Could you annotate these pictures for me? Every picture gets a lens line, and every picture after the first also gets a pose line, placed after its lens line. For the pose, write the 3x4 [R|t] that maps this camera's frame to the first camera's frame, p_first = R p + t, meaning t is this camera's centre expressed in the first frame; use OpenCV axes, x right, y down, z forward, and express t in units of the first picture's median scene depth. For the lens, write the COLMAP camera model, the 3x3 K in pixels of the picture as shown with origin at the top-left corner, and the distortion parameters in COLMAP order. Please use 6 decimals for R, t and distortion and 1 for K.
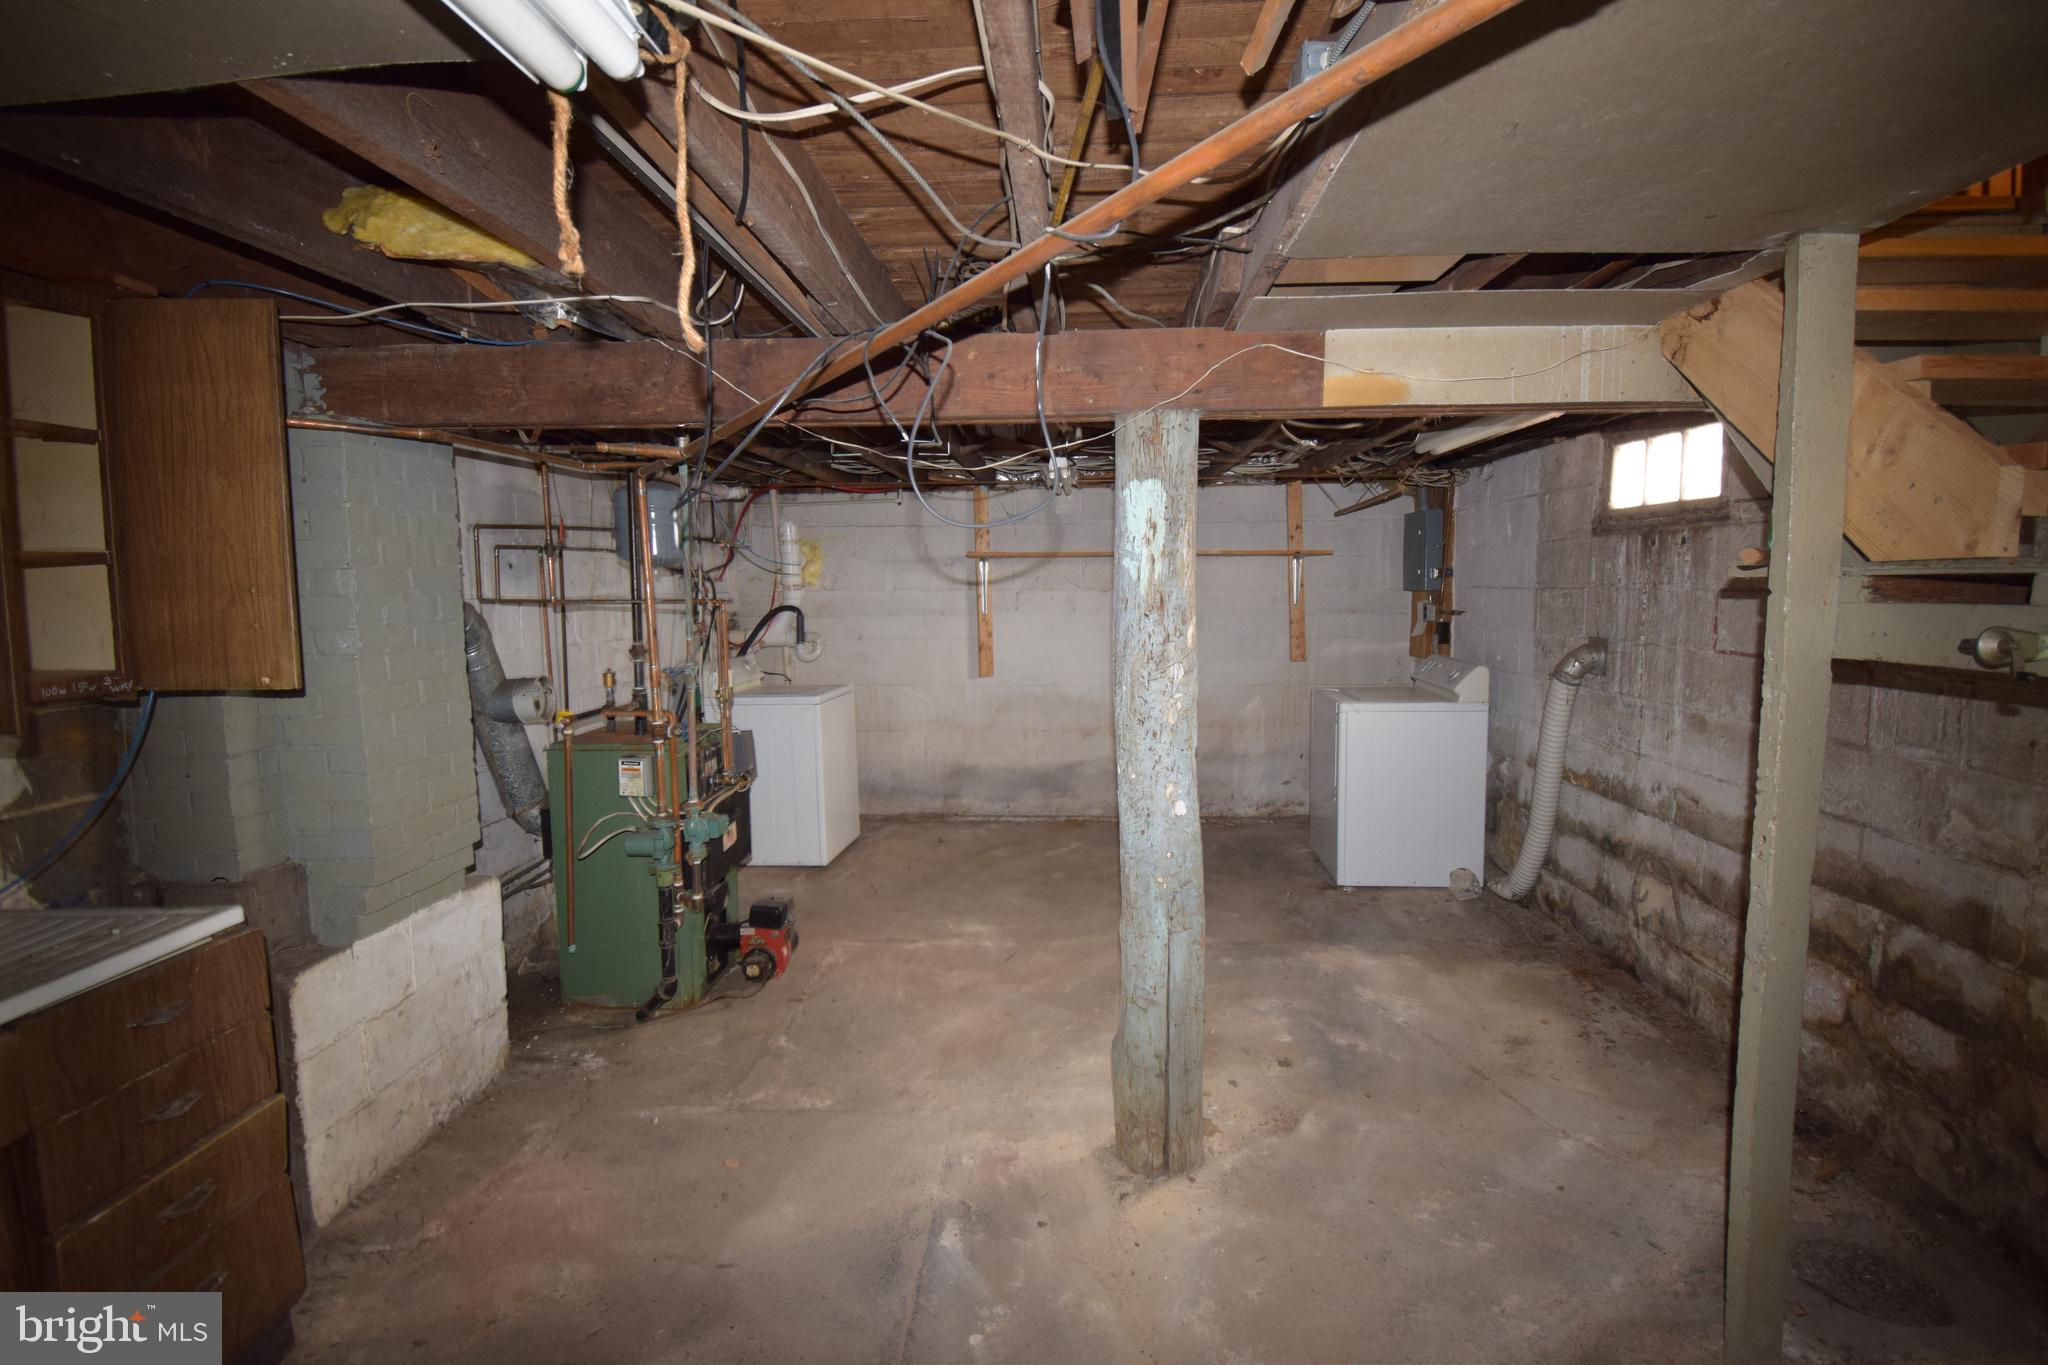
lens RADIAL K [[900.2, 0, 1014.0], [0, 900.2, 671.7], [0, 0, 1]] dist [0.022053, -0.026915]
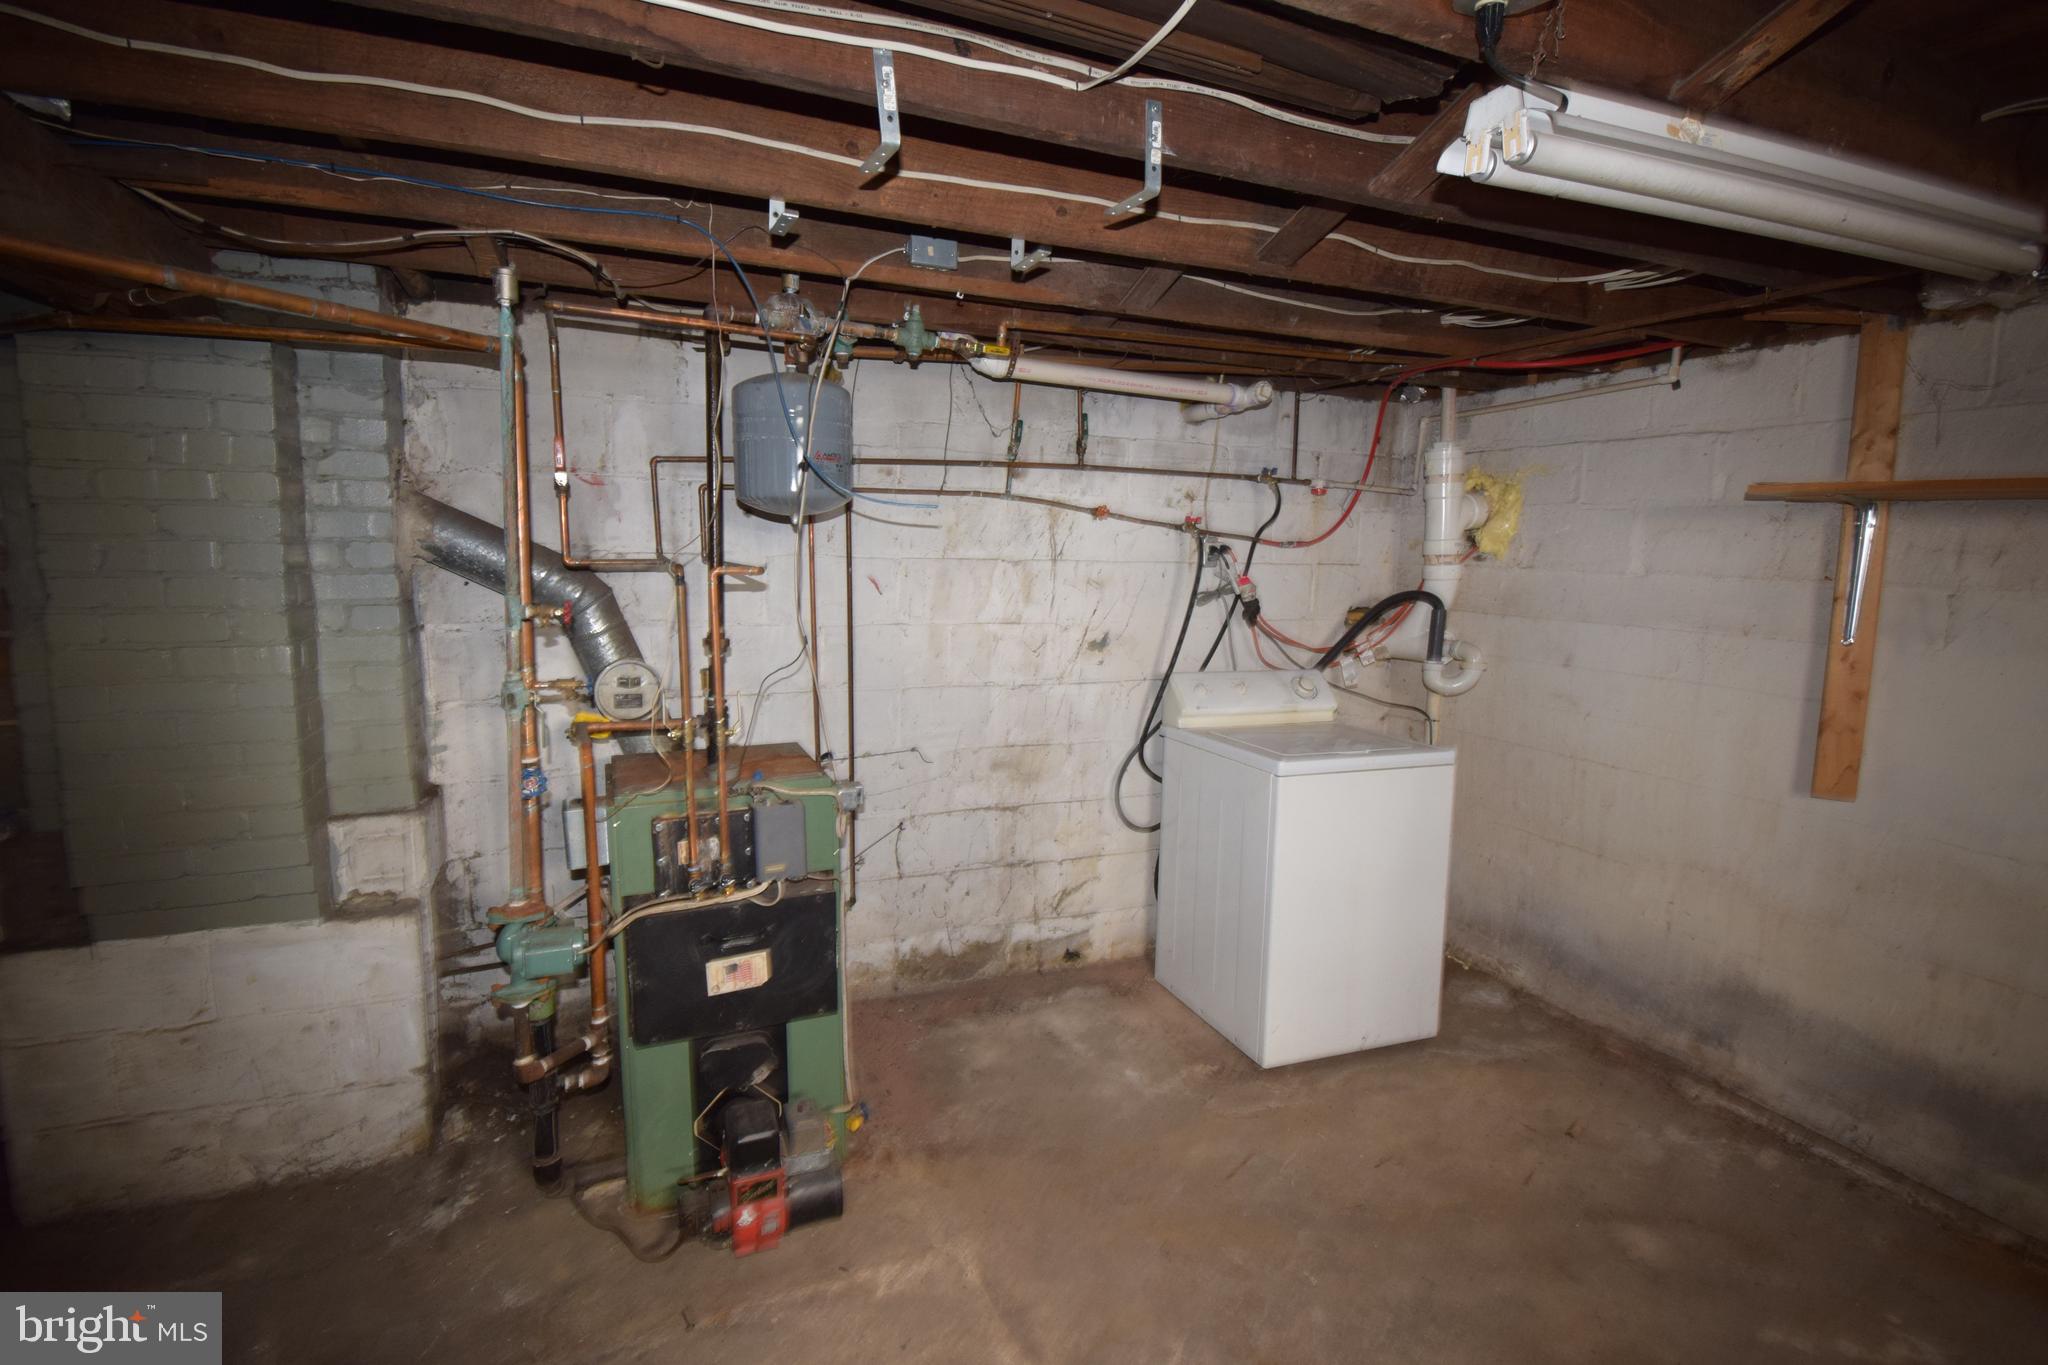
lens RADIAL K [[900.2, 0, 1014.0], [0, 900.2, 671.7], [0, 0, 1]] dist [0.022053, -0.026915]
pose [[0.460979, 0.138789, -0.876491, 0.139456], [-0.111505, 0.988925, 0.097948, -0.049460], [0.880378, 0.052581, 0.471349, 0.499516]]
